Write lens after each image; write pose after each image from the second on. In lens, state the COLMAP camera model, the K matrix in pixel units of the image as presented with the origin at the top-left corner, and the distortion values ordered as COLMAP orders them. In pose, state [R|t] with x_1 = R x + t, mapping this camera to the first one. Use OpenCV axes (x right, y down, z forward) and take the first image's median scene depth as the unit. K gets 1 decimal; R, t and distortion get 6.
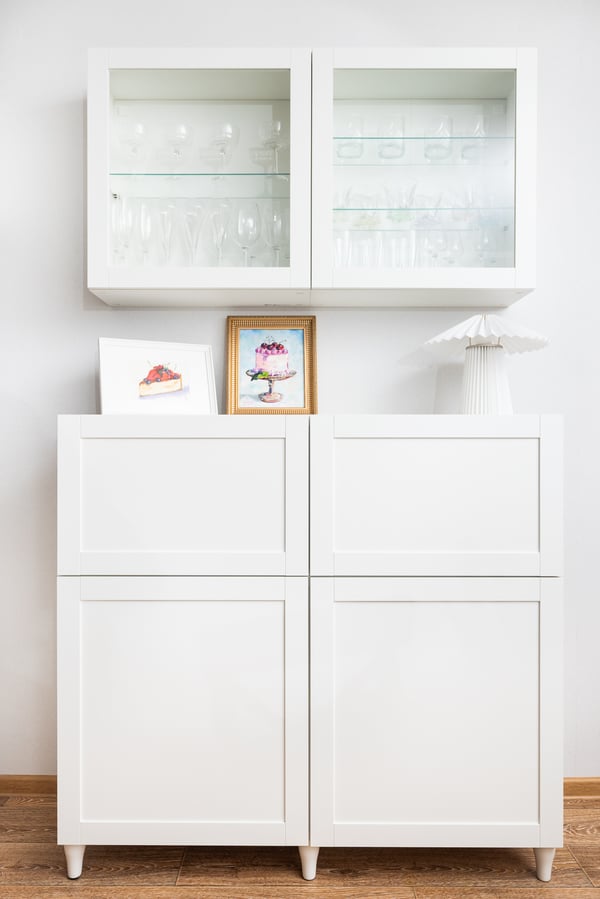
lens RADIAL K [[635.0, 0, 300.0], [0, 635.0, 449.5], [0, 0, 1]] dist [0.000881, -0.000129]
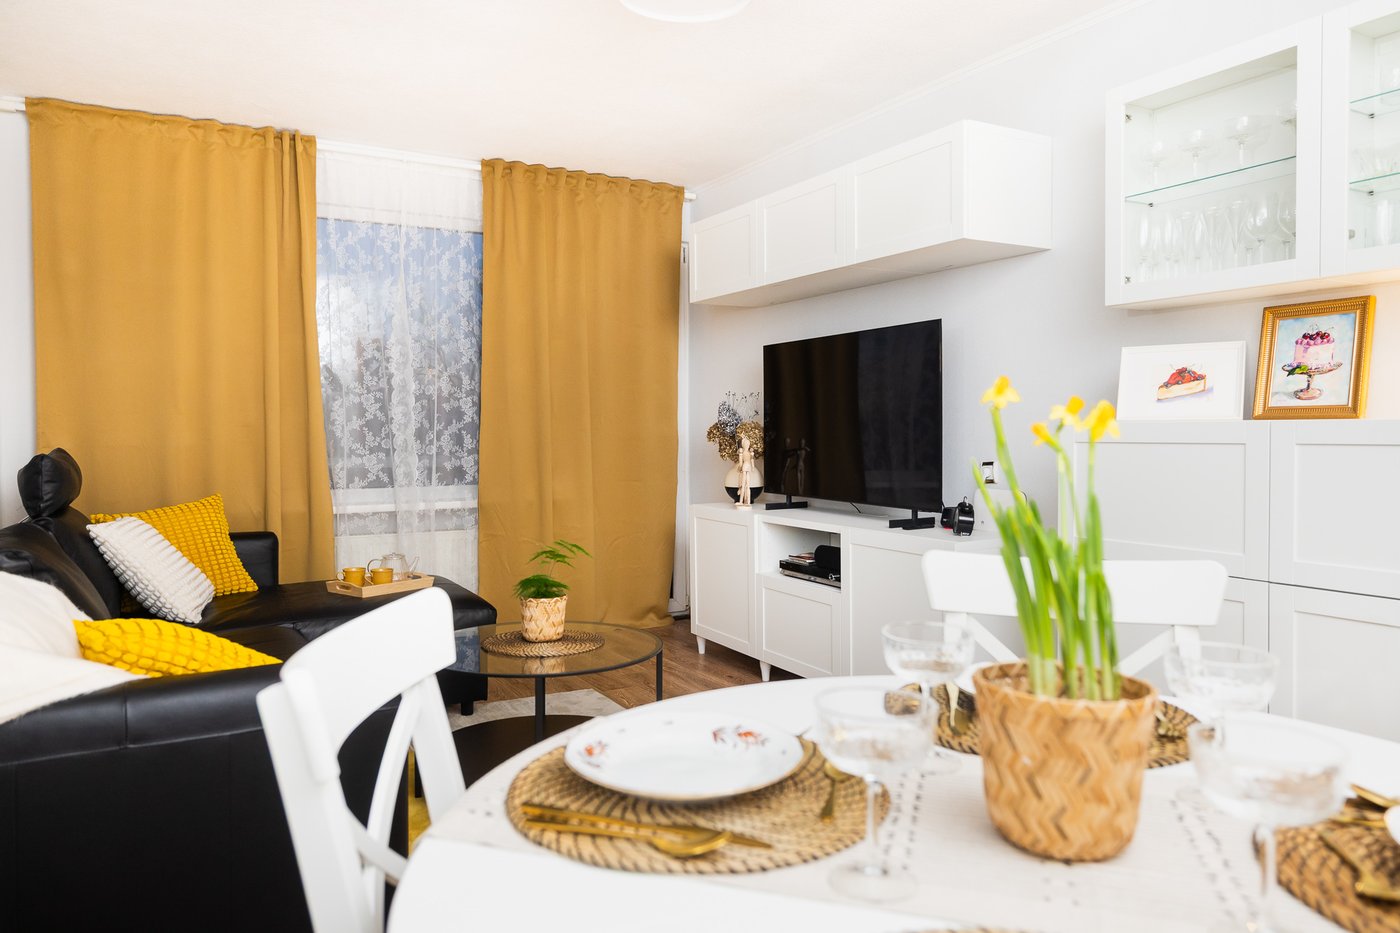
lens RADIAL K [[950.3, 0, 680.7], [0, 950.3, 457.5], [0, 0, 1]] dist [-0.001875, -0.002761]
pose [[0.489767, 0.022189, -0.871571, 0.692456], [0.007379, 0.999535, 0.029593, -0.038381], [0.871822, -0.020925, 0.489375, -0.436693]]
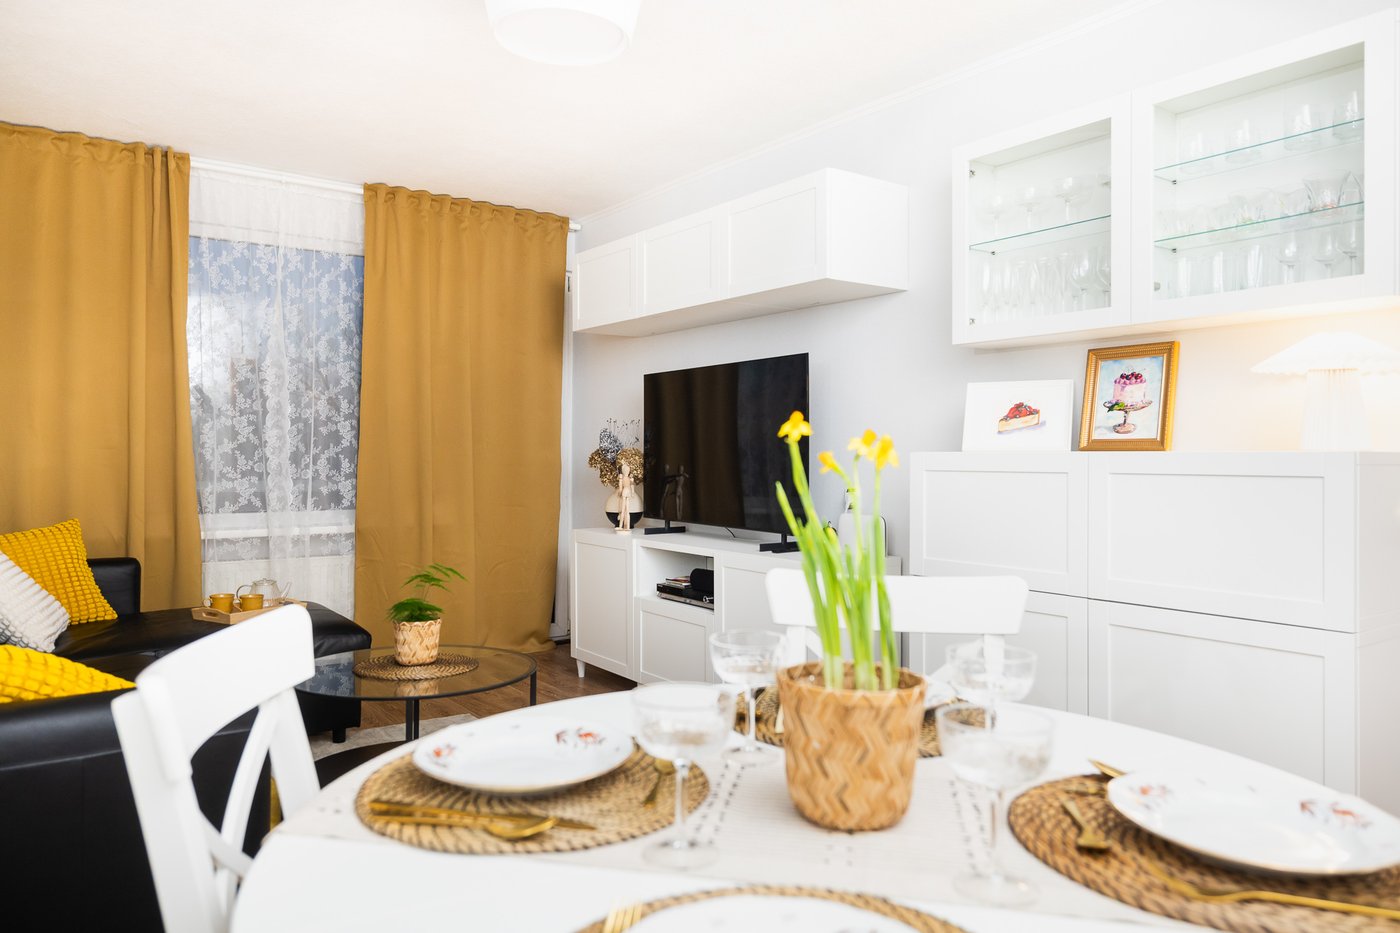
lens RADIAL K [[950.3, 0, 680.7], [0, 950.3, 457.5], [0, 0, 1]] dist [-0.001875, -0.002761]
pose [[0.585462, 0.002550, -0.810696, 0.755335], [-0.001088, 0.999997, 0.002360, -0.038853], [0.810699, -0.000500, 0.585463, -0.441149]]
